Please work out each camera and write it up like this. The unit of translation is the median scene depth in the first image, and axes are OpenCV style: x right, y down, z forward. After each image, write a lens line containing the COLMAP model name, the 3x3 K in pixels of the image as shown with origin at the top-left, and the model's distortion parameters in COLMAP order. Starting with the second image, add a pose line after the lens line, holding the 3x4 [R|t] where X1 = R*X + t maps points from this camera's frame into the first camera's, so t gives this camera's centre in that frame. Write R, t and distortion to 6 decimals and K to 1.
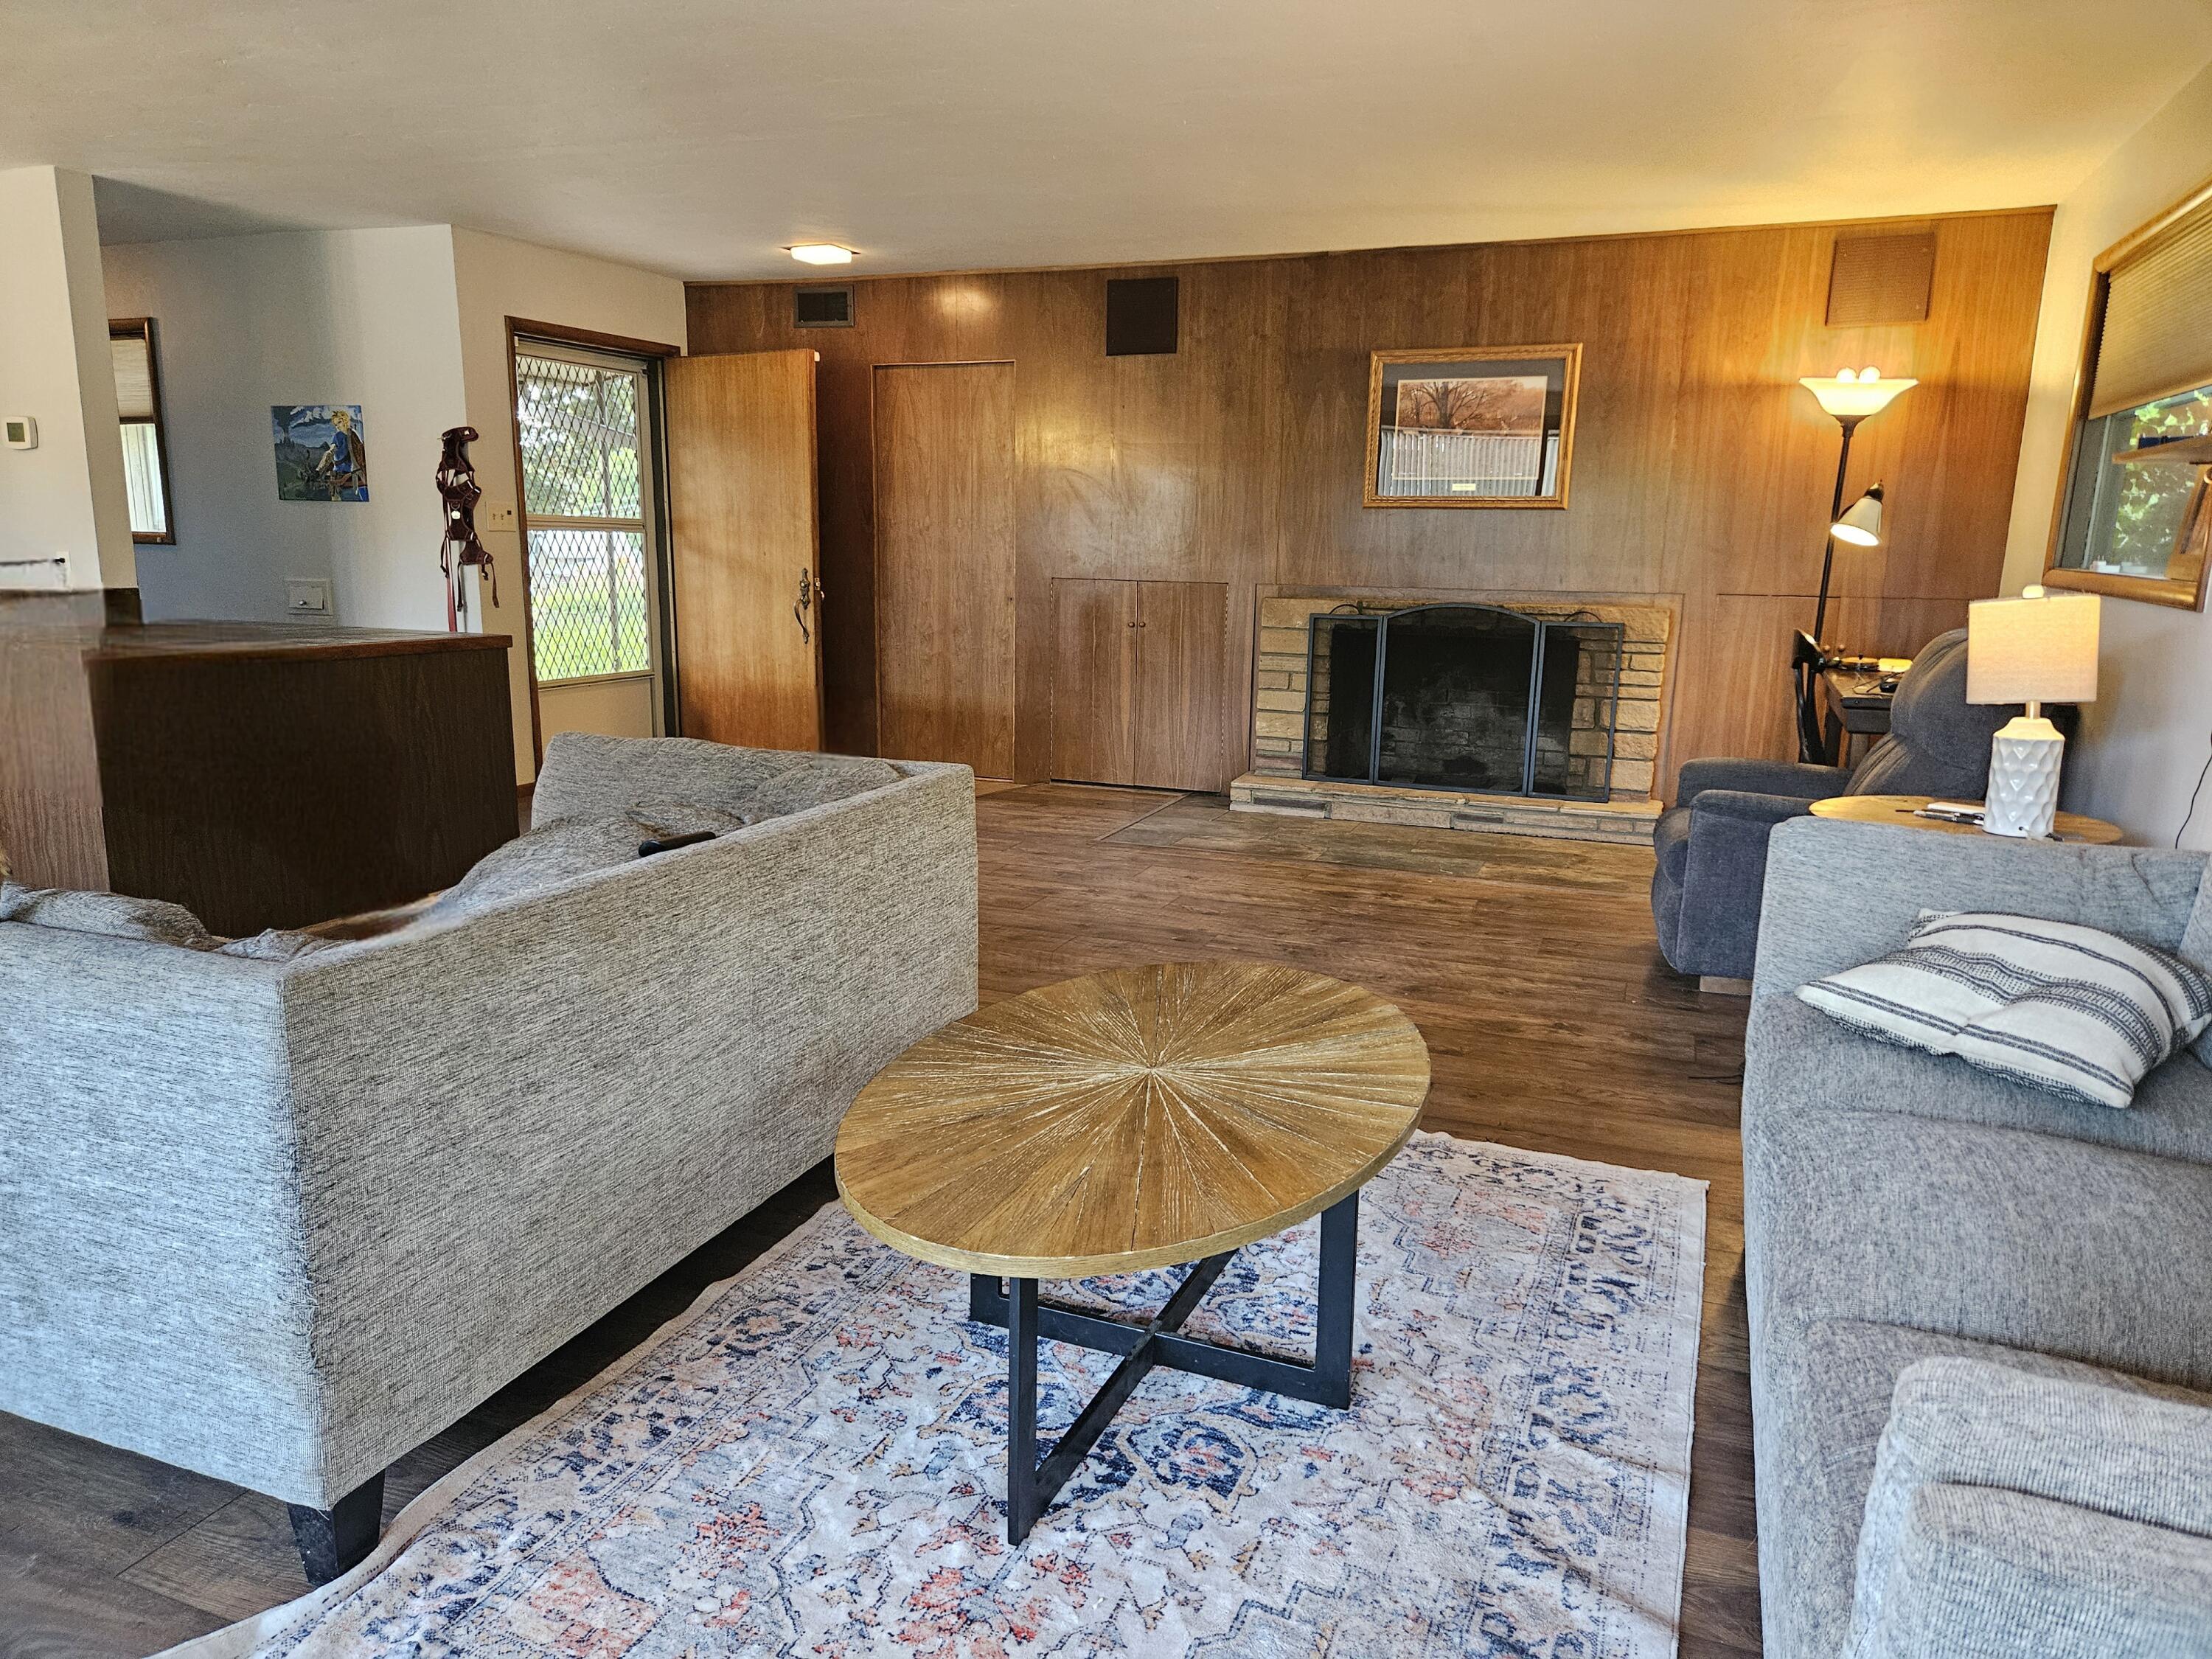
lens RADIAL K [[1475.5, 0, 1120.6], [0, 1475.5, 826.3], [0, 0, 1]] dist [0.059219, 0.000060]
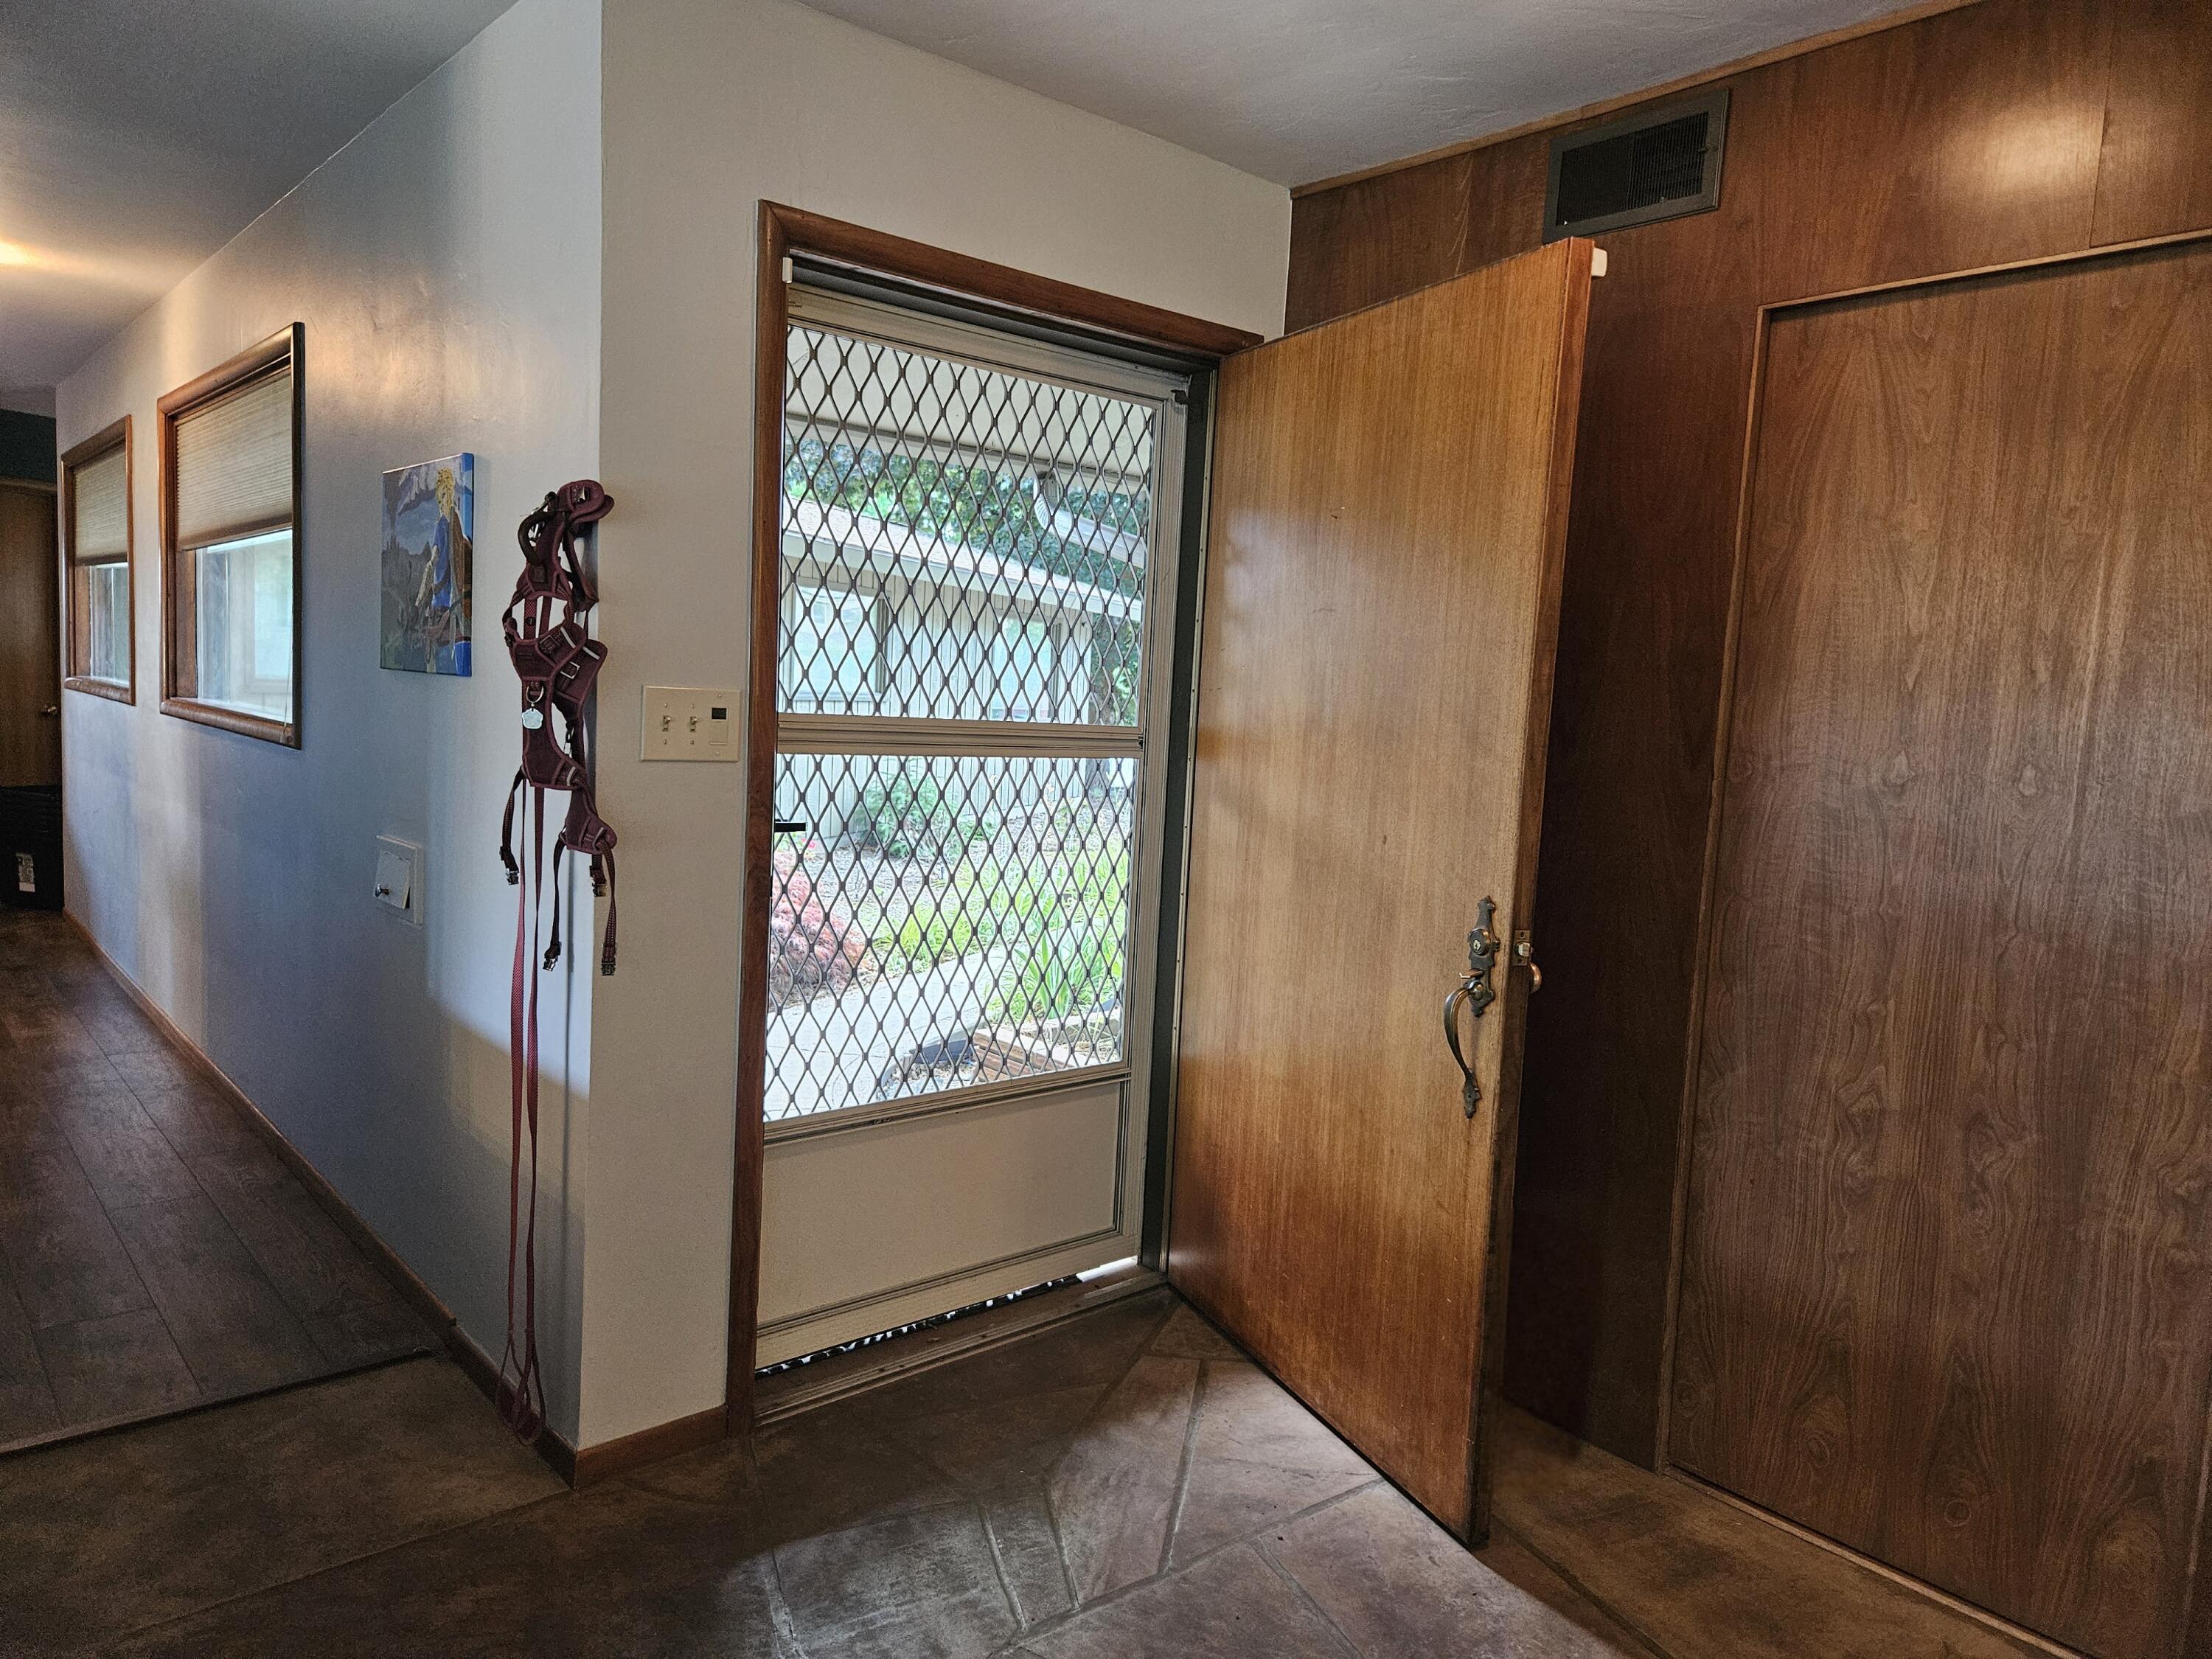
lens RADIAL K [[1475.5, 0, 1120.6], [0, 1475.5, 826.3], [0, 0, 1]] dist [0.059219, 0.000060]
pose [[0.884612, 0.073102, -0.460563, -0.129563], [-0.126512, 0.988218, -0.086141, -0.145129], [0.448840, 0.134468, 0.883437, 0.643635]]
